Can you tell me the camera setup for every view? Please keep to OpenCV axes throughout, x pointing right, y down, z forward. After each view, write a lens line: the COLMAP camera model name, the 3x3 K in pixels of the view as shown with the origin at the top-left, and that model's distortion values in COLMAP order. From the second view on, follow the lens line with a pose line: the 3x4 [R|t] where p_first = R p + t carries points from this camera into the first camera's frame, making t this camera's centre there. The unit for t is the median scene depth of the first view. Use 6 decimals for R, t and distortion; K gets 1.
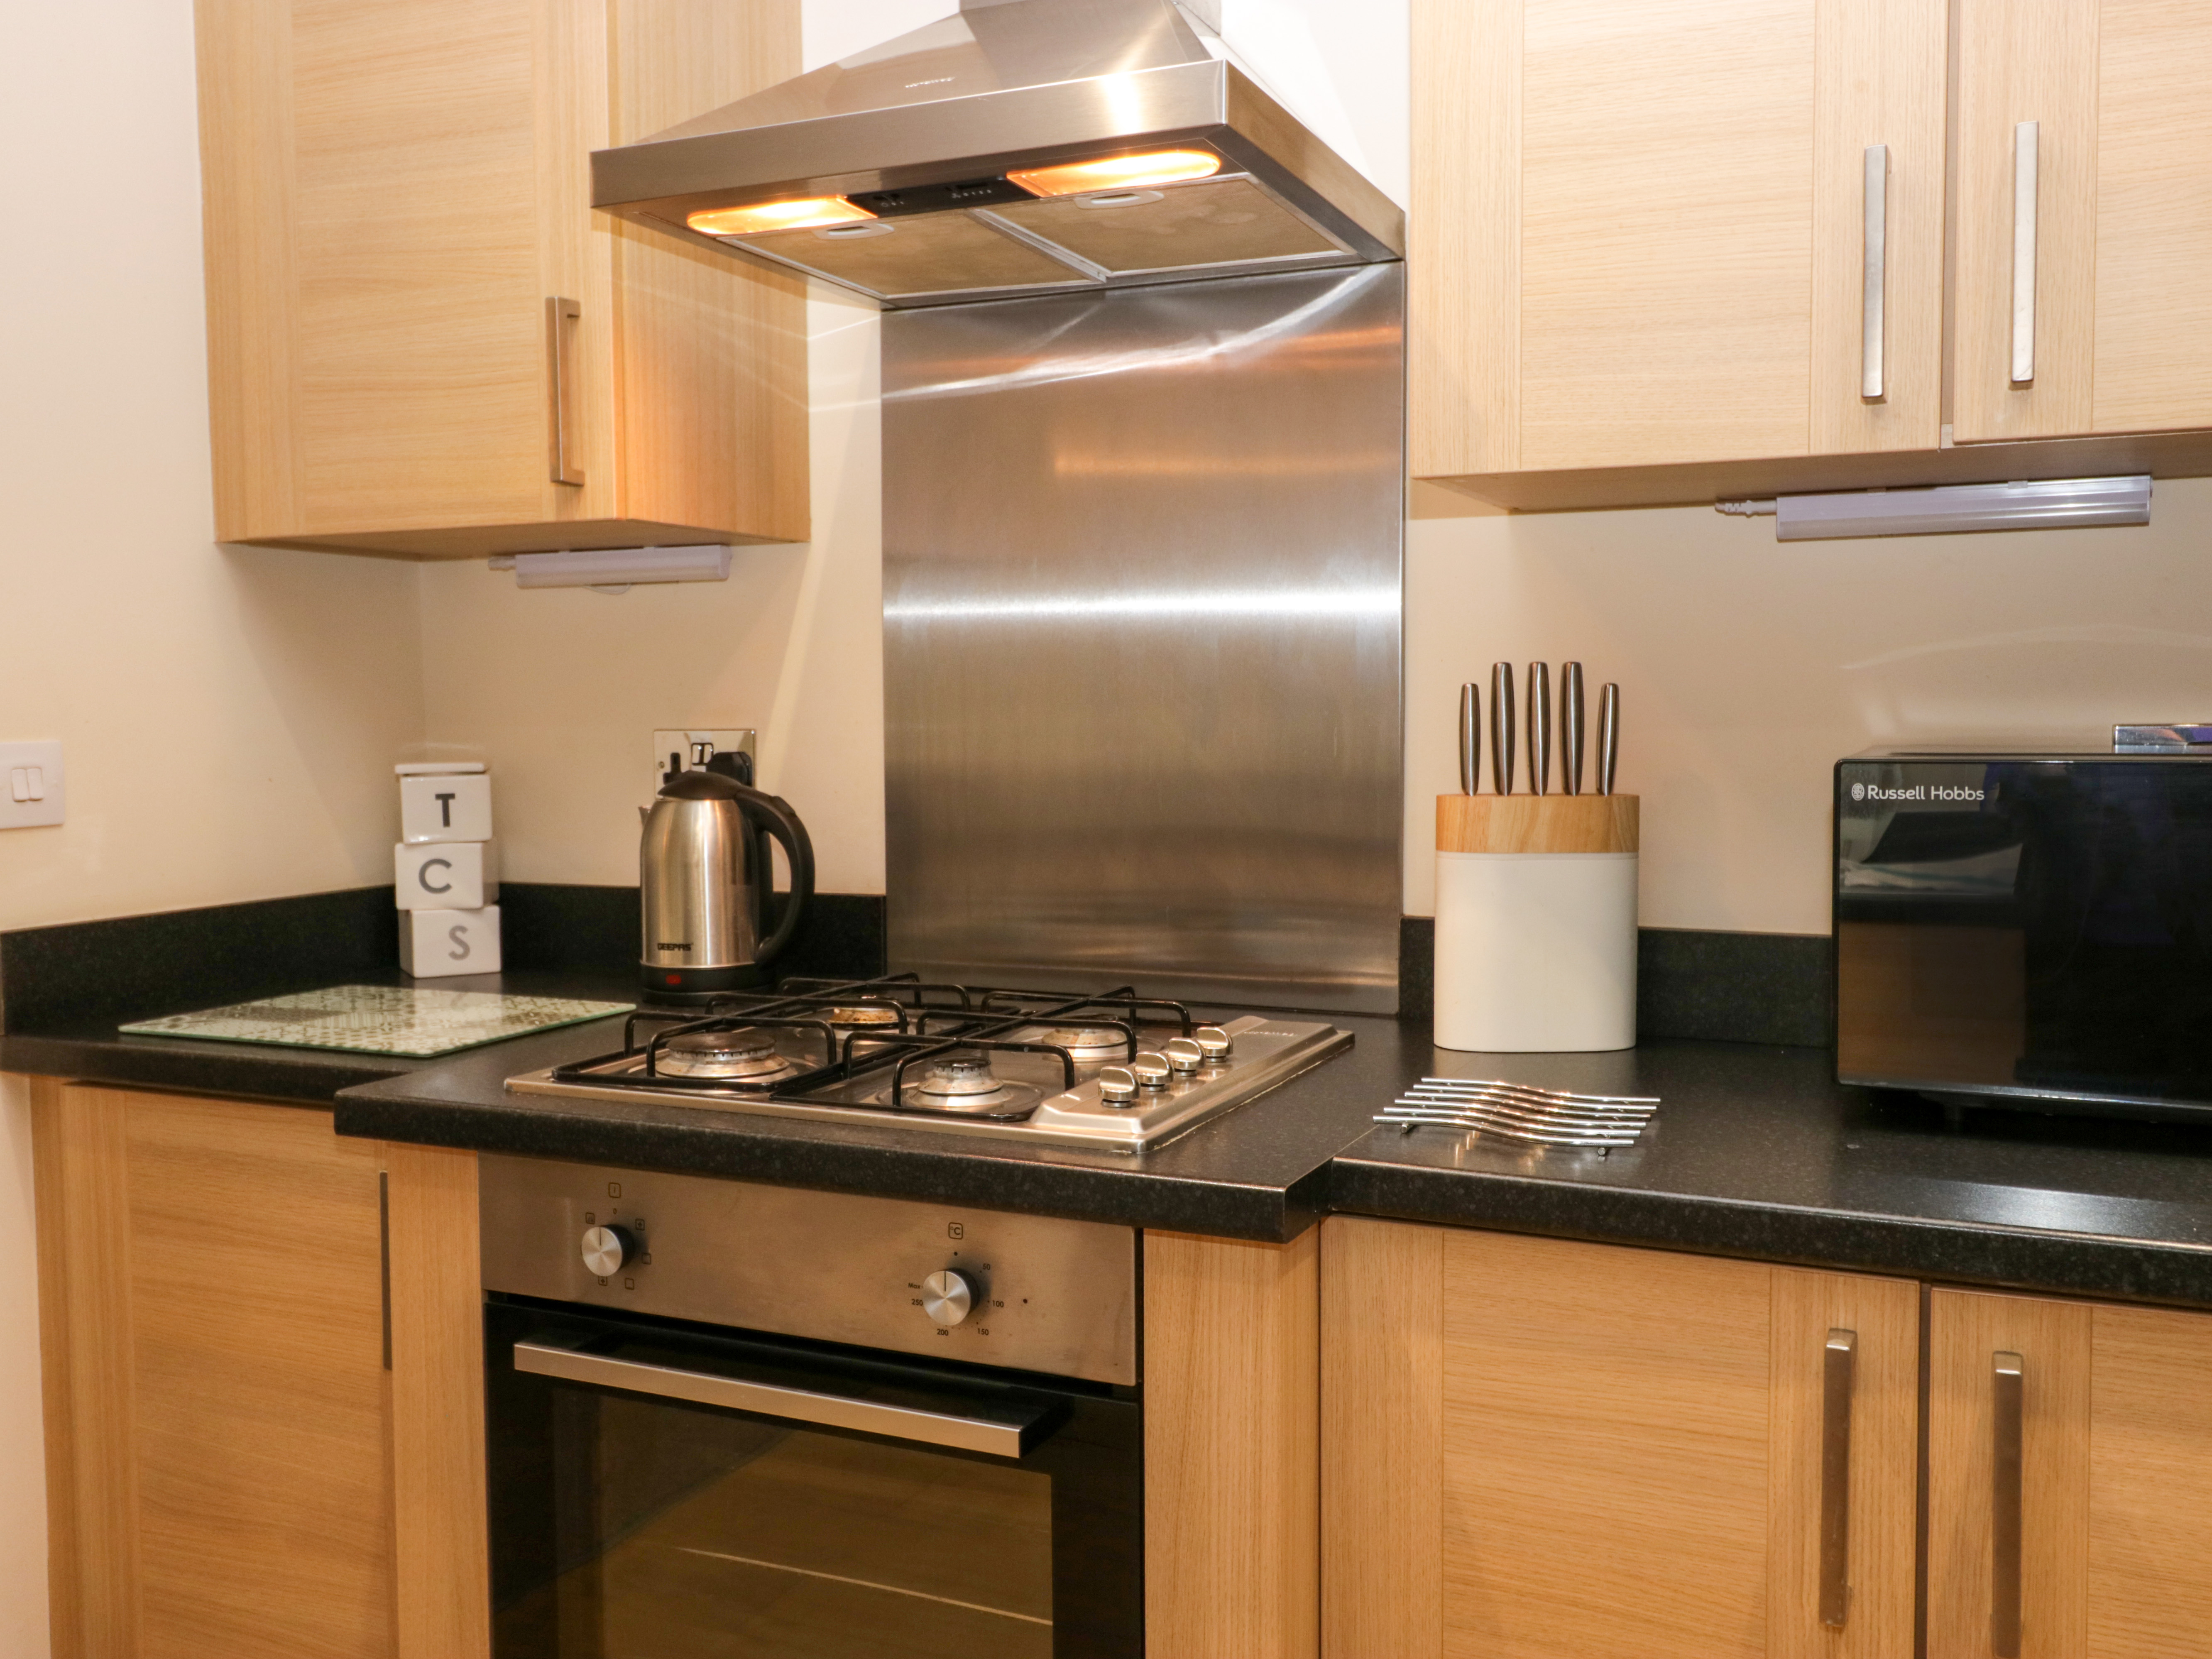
lens RADIAL K [[1941.1, 0, 1108.2], [0, 1941.1, 807.0], [0, 0, 1]] dist [0.009745, -0.000008]
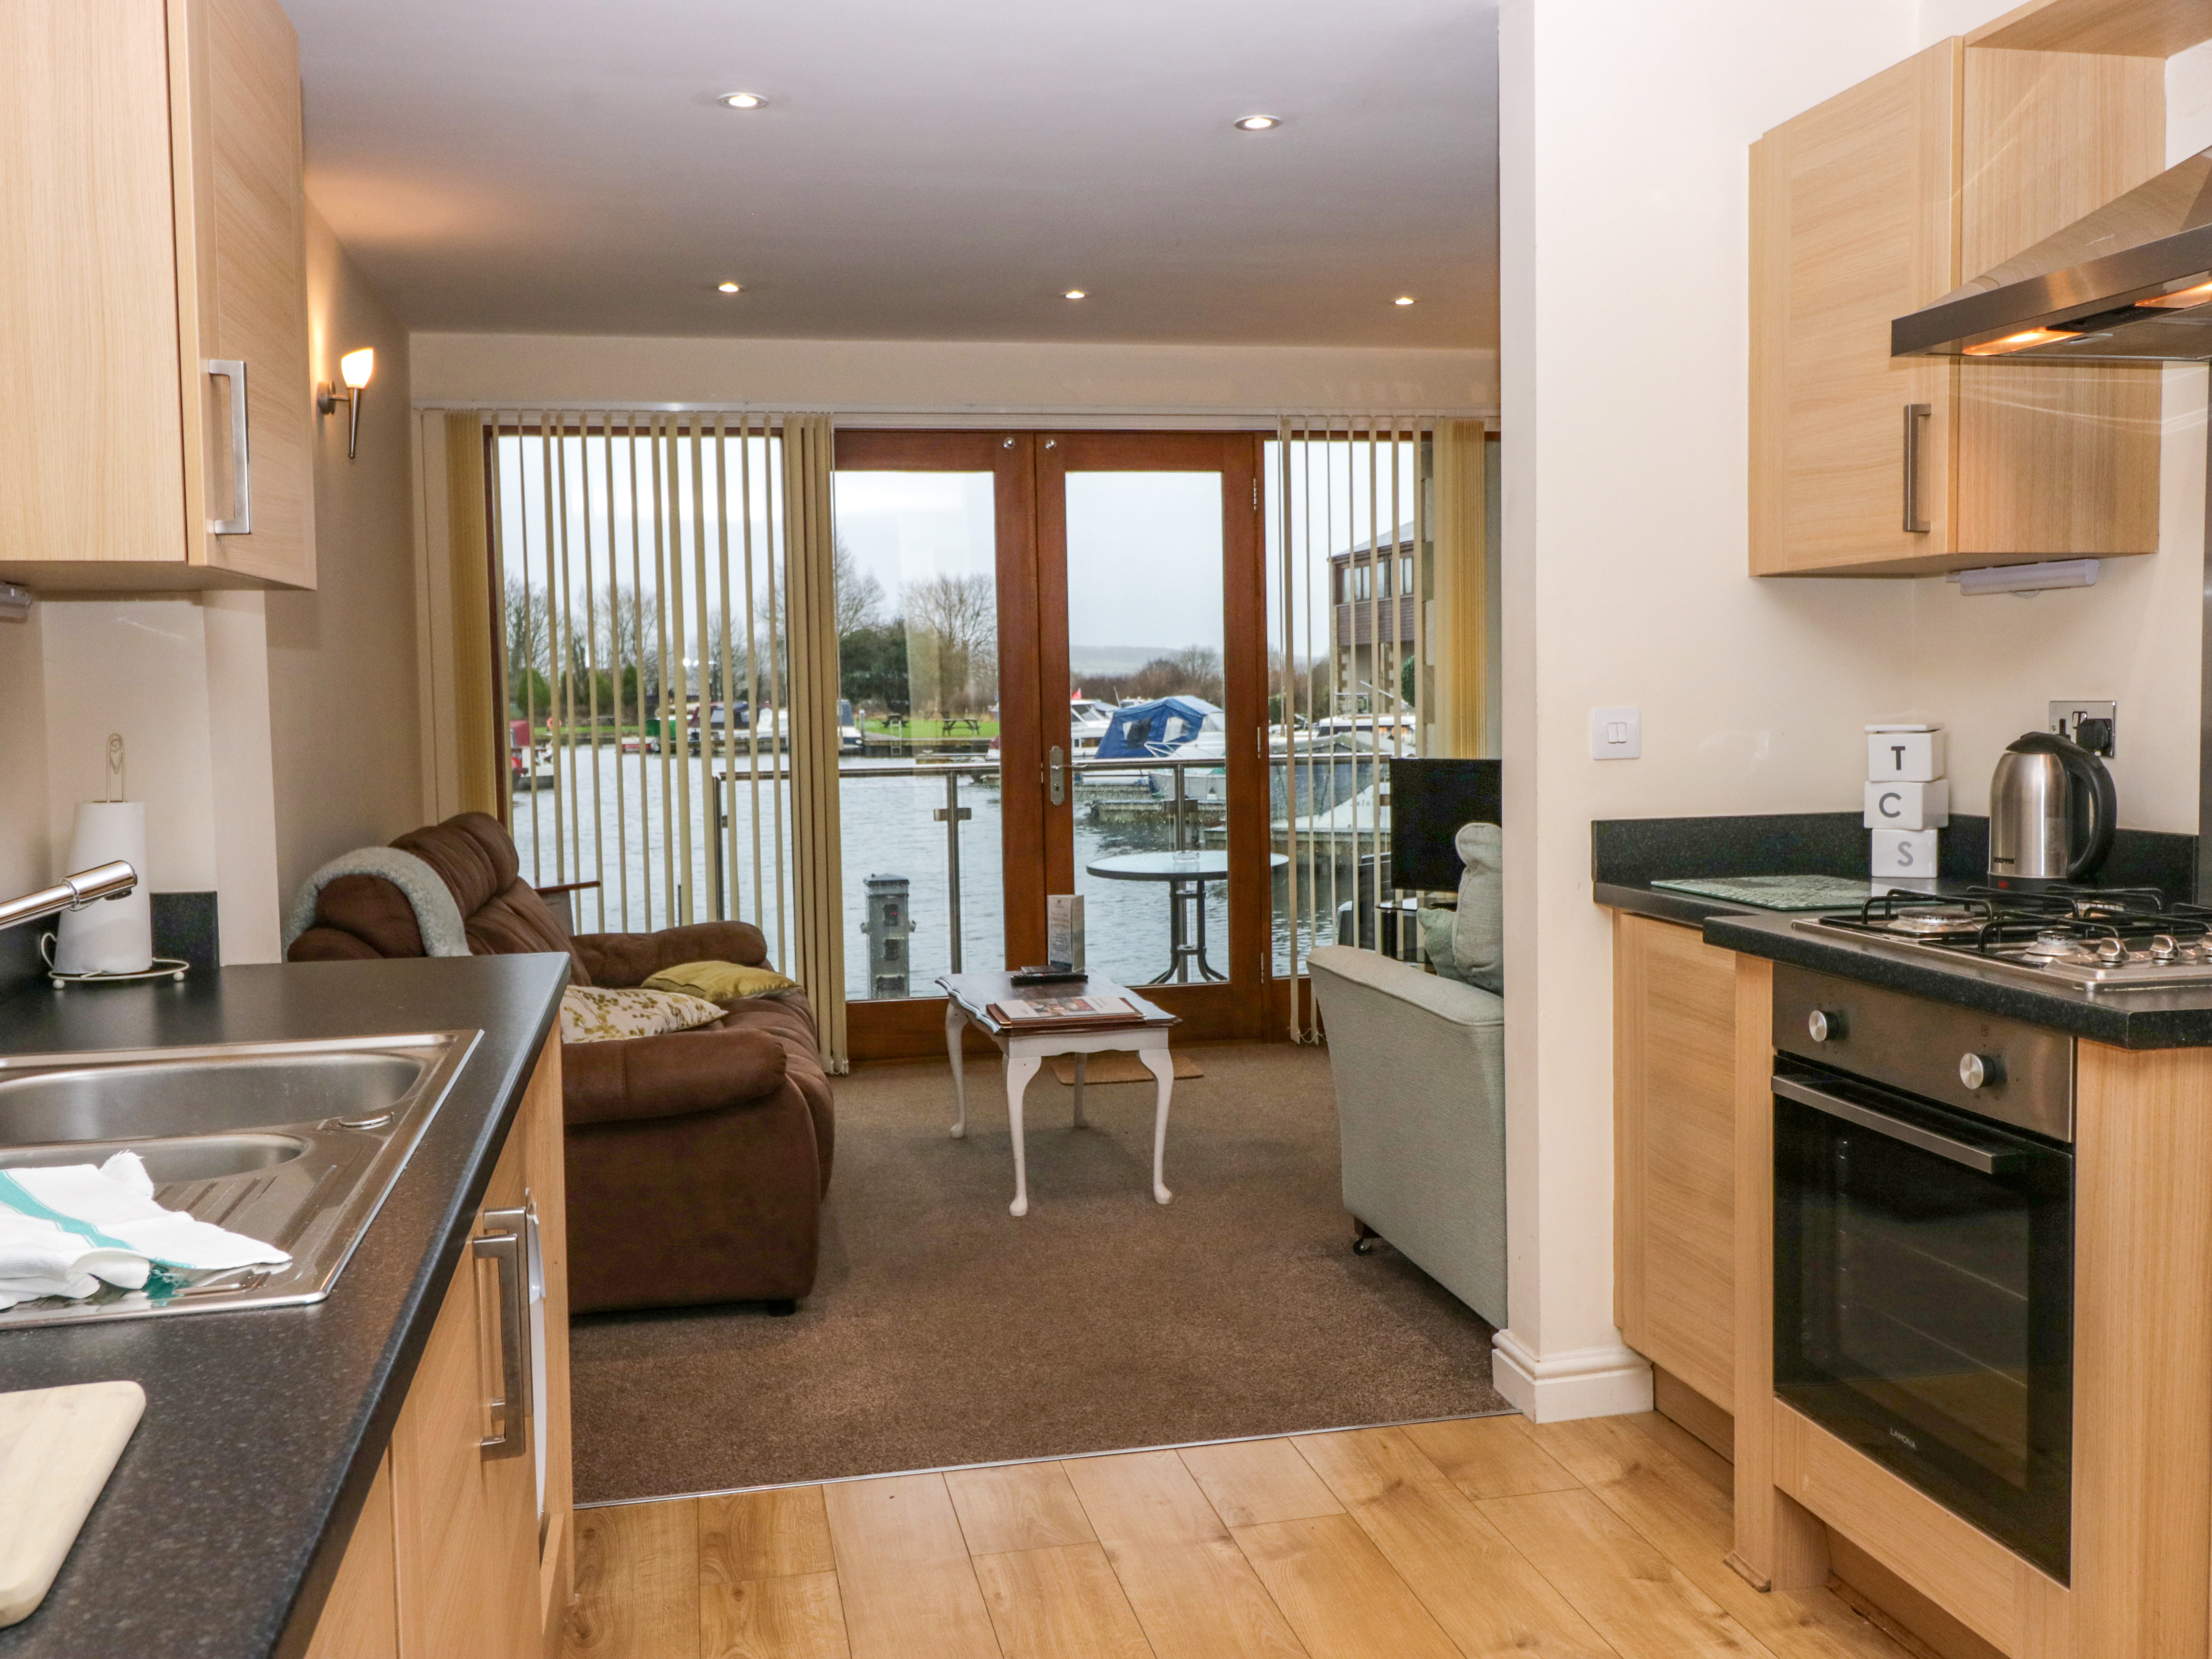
lens RADIAL K [[2003.2, 0, 1106.0], [0, 2003.2, 829.5], [0, 0, 1]] dist [-0.000798, -0.003671]
pose [[0.590166, 0.054418, -0.805446, 0.561175], [-0.032182, 0.998518, 0.043882, 0.009182], [0.806640, 0.000023, 0.591042, -0.358245]]
